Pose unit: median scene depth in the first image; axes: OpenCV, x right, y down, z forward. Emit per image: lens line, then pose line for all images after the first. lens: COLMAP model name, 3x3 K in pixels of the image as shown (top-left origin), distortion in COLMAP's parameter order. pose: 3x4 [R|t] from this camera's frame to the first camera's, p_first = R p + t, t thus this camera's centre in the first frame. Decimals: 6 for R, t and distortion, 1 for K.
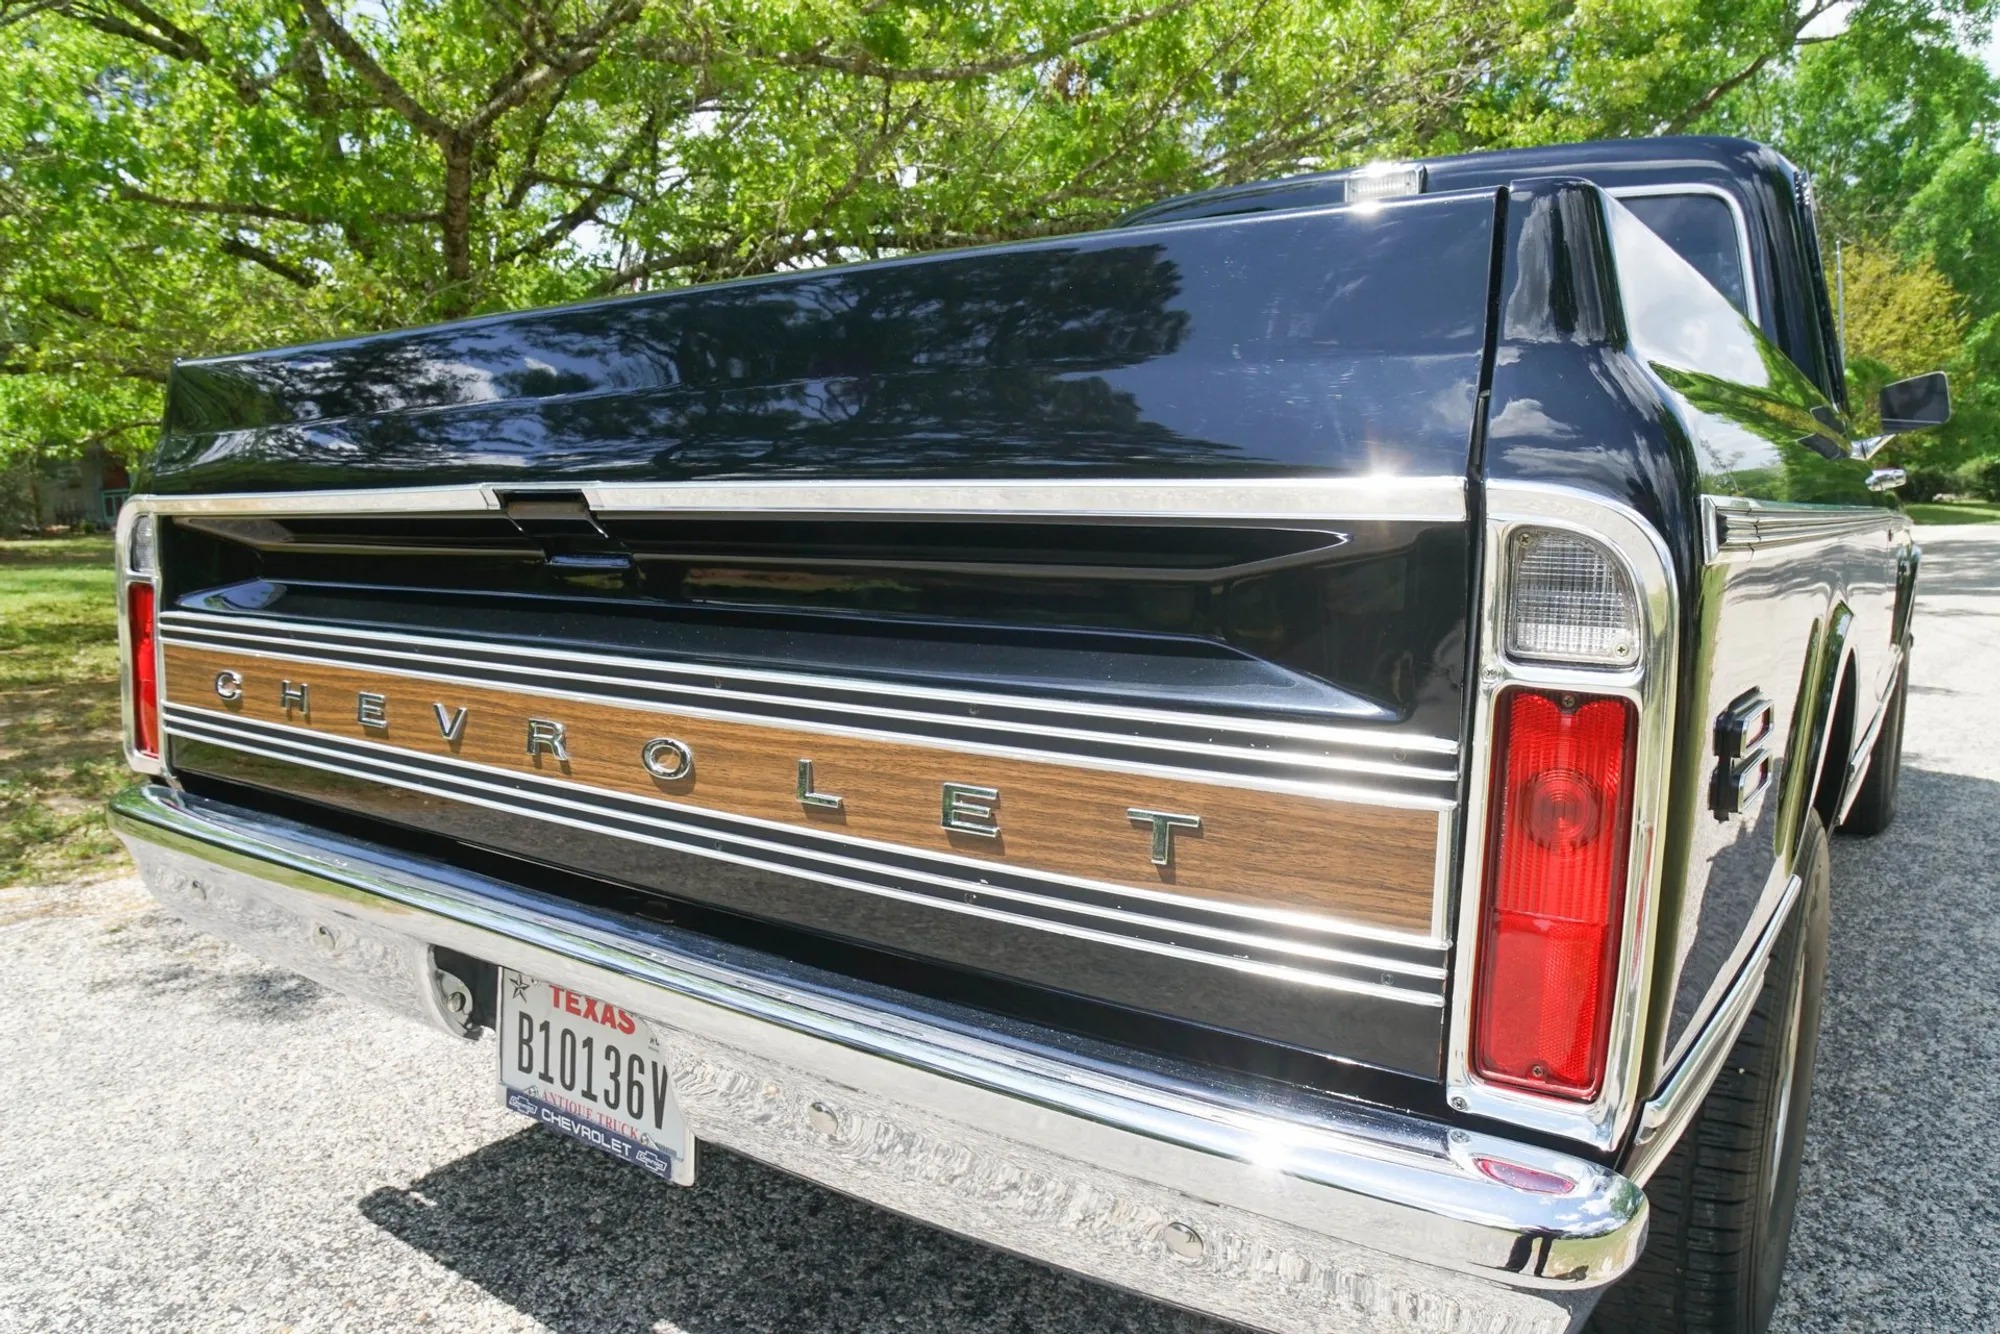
lens RADIAL K [[1419.5, 0, 1004.4], [0, 1419.5, 695.7], [0, 0, 1]] dist [-0.145656, 0.110467]
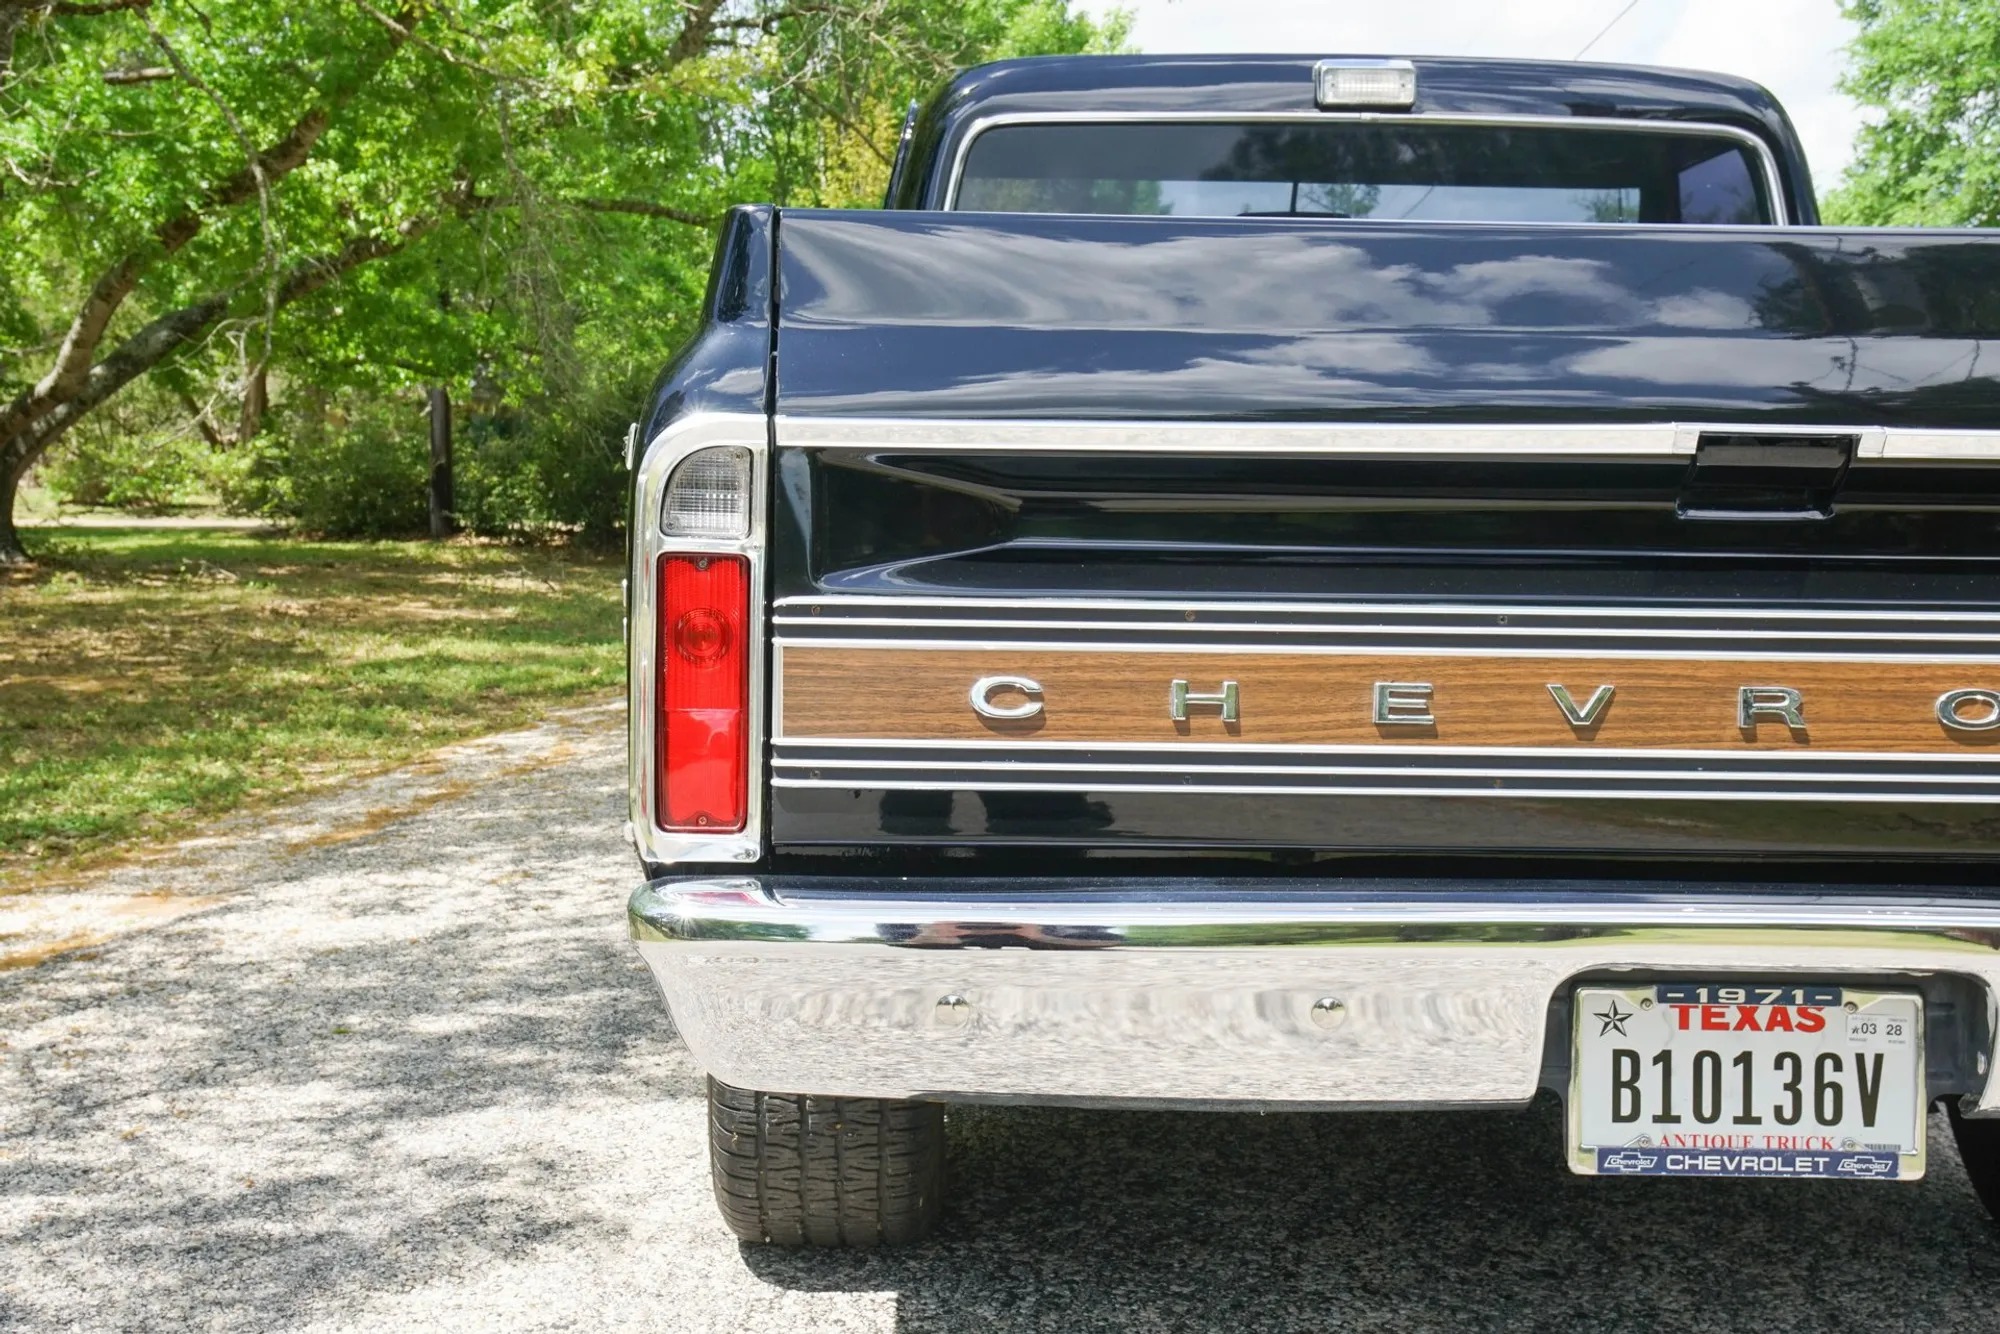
lens RADIAL K [[2411.2, 0, 1004.7], [0, 2411.2, 689.4], [0, 0, 1]] dist [0.018806, 0.093979]
pose [[0.801636, -0.036919, 0.596671, -1.635203], [0.070695, 0.996942, -0.033294, 0.035870], [-0.593617, 0.068871, 0.801795, 0.035391]]
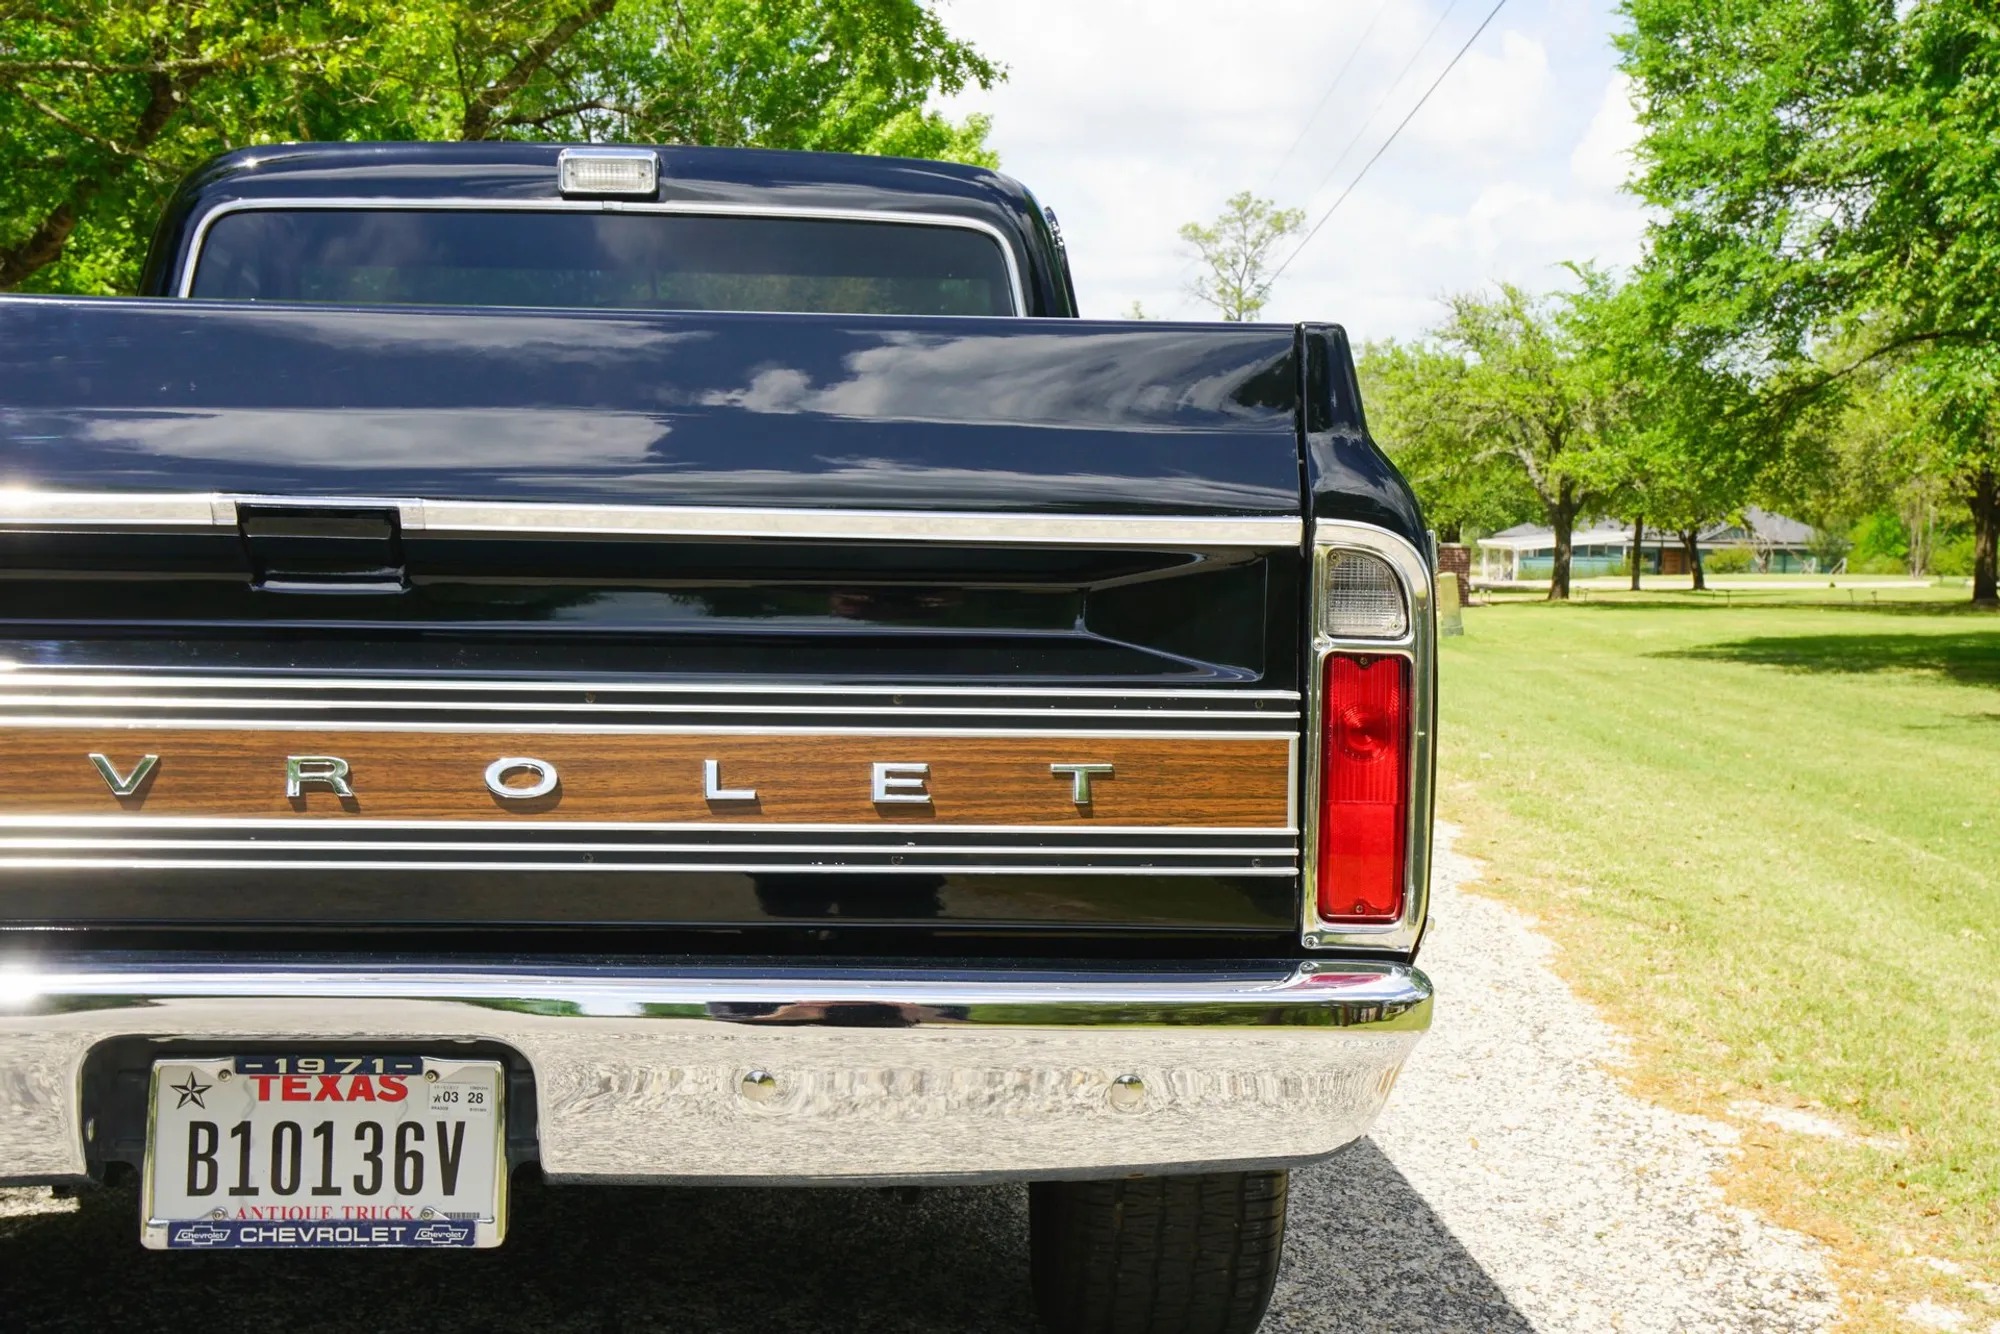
lens RADIAL K [[2363.4, 0, 996.5], [0, 2363.4, 705.0], [0, 0, 1]] dist [0.065766, -0.004256]
pose [[0.786573, -0.020727, 0.617150, -0.920295], [0.073901, 0.995413, -0.060758, 0.109394], [-0.613060, 0.093399, 0.784496, -0.483649]]
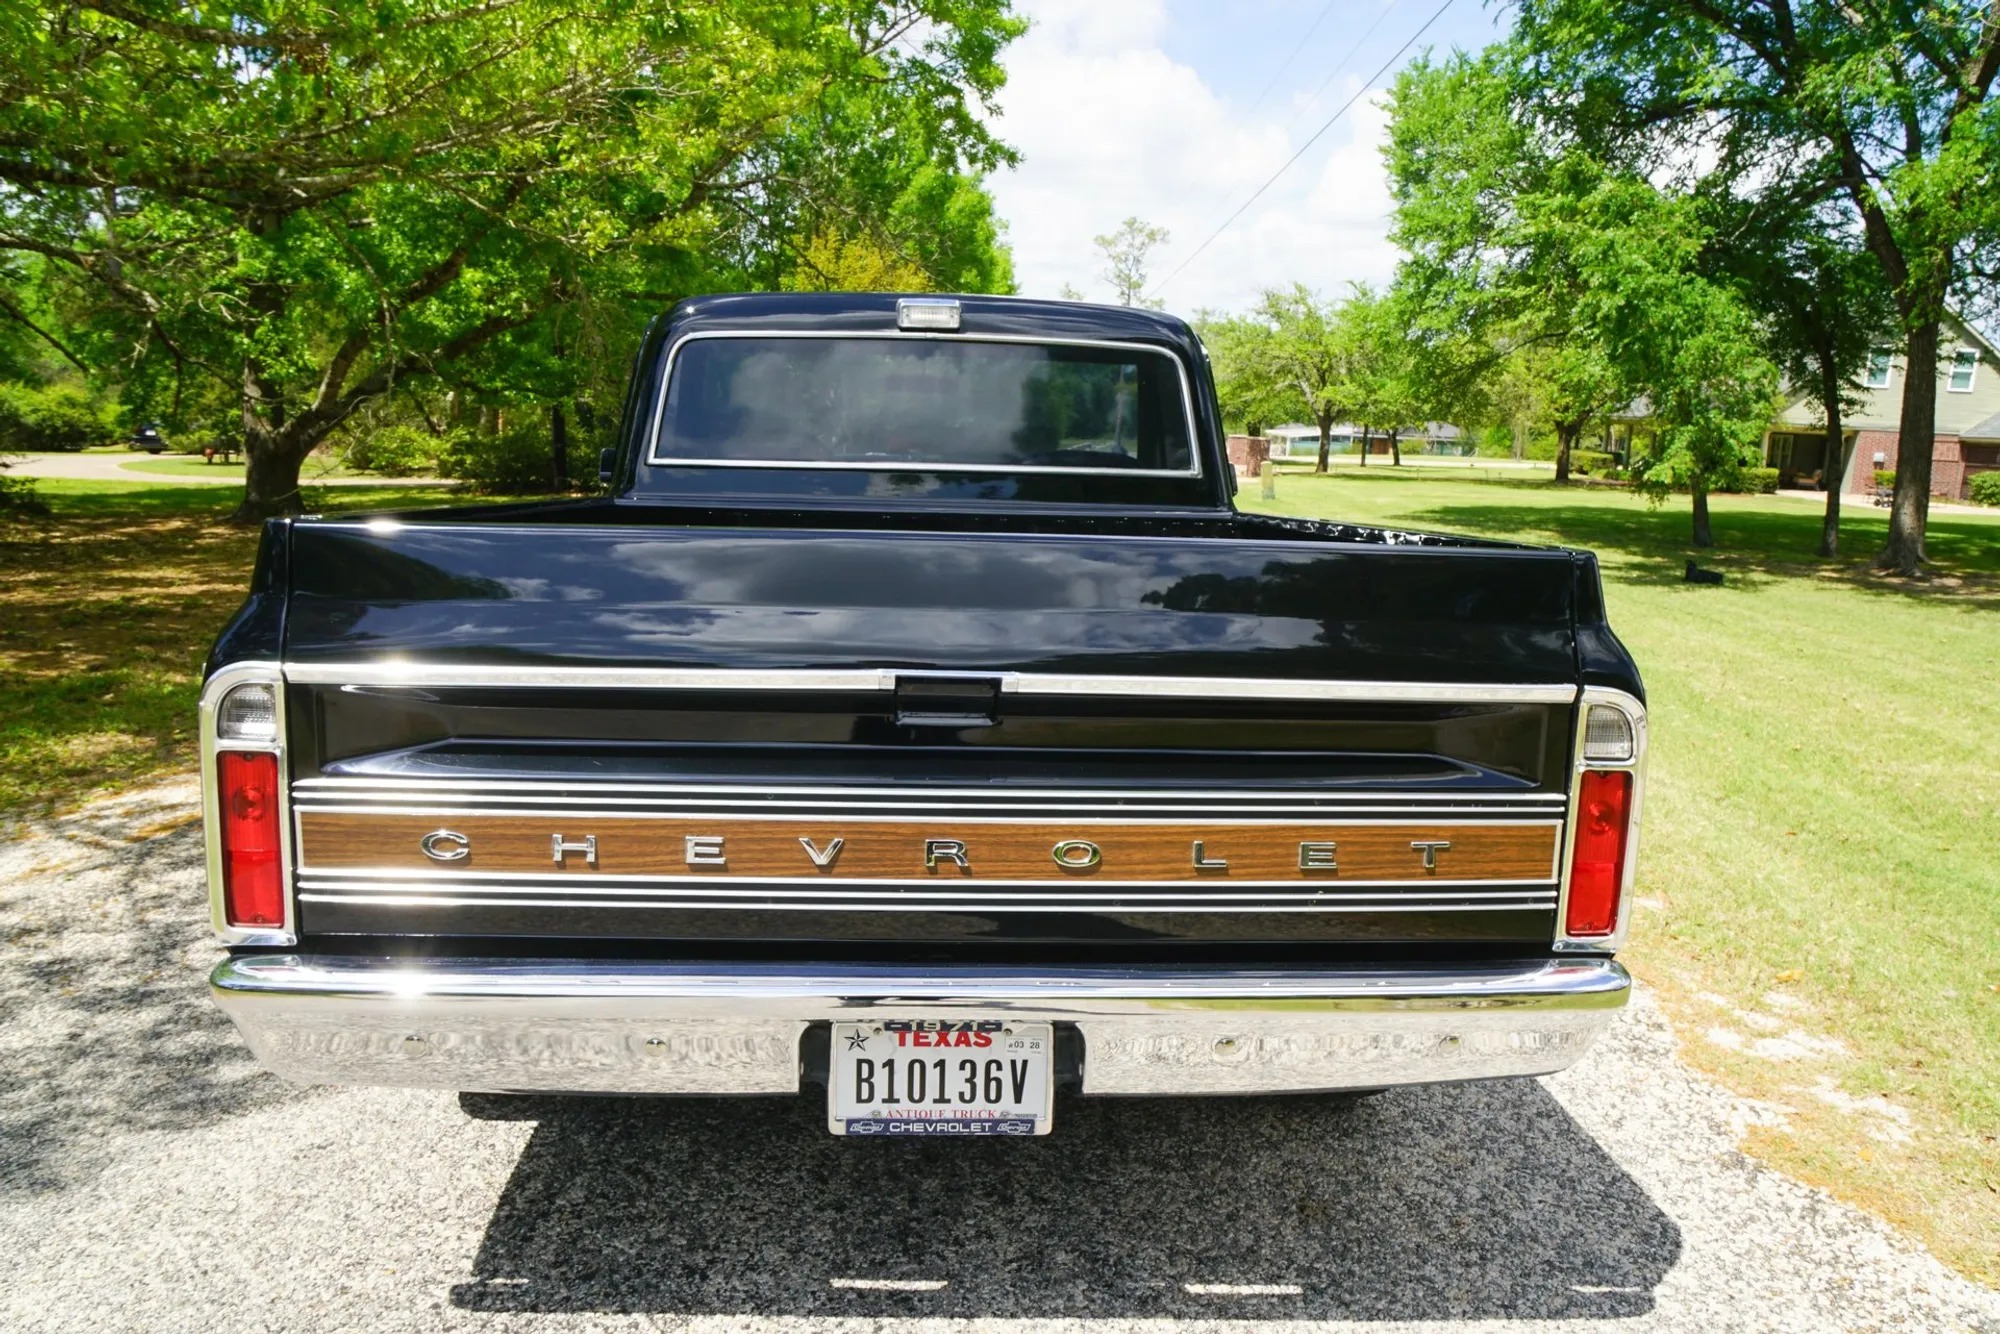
lens RADIAL K [[1419.5, 0, 1004.4], [0, 1419.5, 695.7], [0, 0, 1]] dist [-0.145656, 0.110467]
pose [[0.771699, -0.087734, 0.629907, -1.138070], [0.061773, 0.996096, 0.063060, -0.206630], [-0.632981, -0.009752, 0.774106, -0.124117]]
